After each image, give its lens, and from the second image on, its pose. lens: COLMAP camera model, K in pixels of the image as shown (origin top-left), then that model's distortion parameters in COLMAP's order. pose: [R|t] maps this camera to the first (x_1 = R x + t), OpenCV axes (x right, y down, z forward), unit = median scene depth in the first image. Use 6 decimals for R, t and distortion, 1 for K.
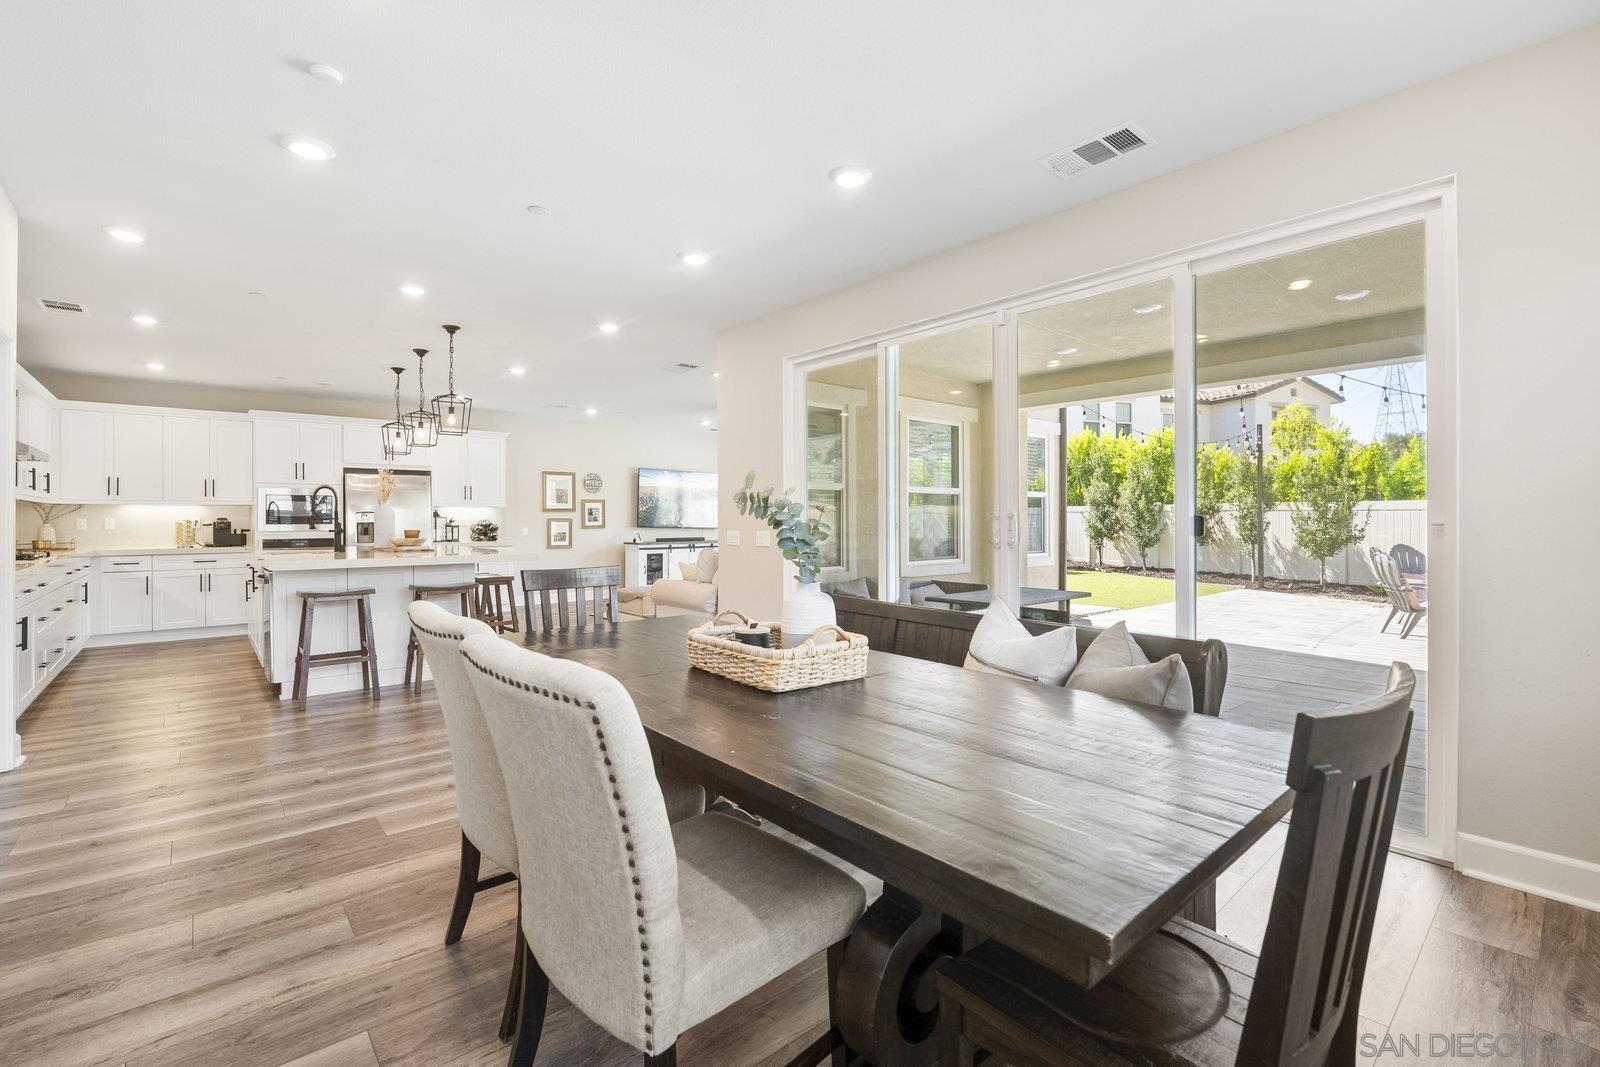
lens RADIAL K [[698.0, 0, 797.8], [0, 698.0, 524.2], [0, 0, 1]] dist [-0.000013, -0.000375]
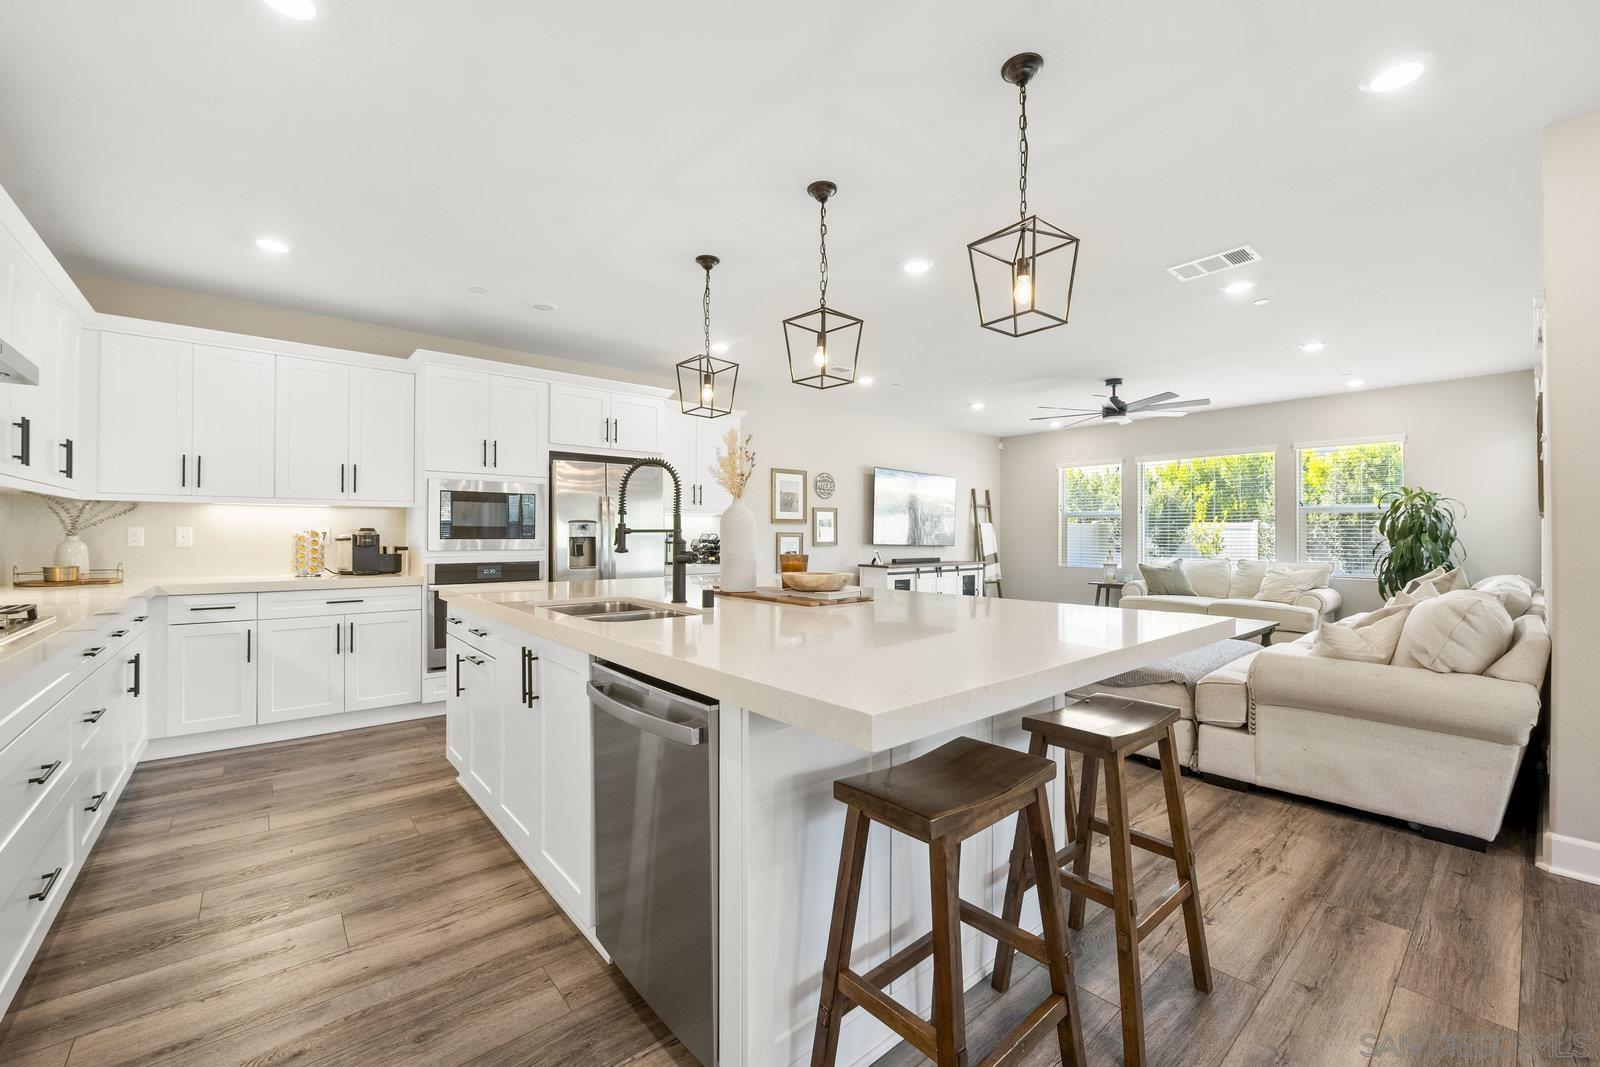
lens RADIAL K [[639.4, 0, 810.4], [0, 639.4, 534.5], [0, 0, 1]] dist [-0.002828, -0.000168]
pose [[0.999968, 0.007472, -0.002719, -0.353636], [-0.007488, 0.999955, -0.005812, -0.002483], [0.002676, 0.005832, 0.999979, 0.358796]]
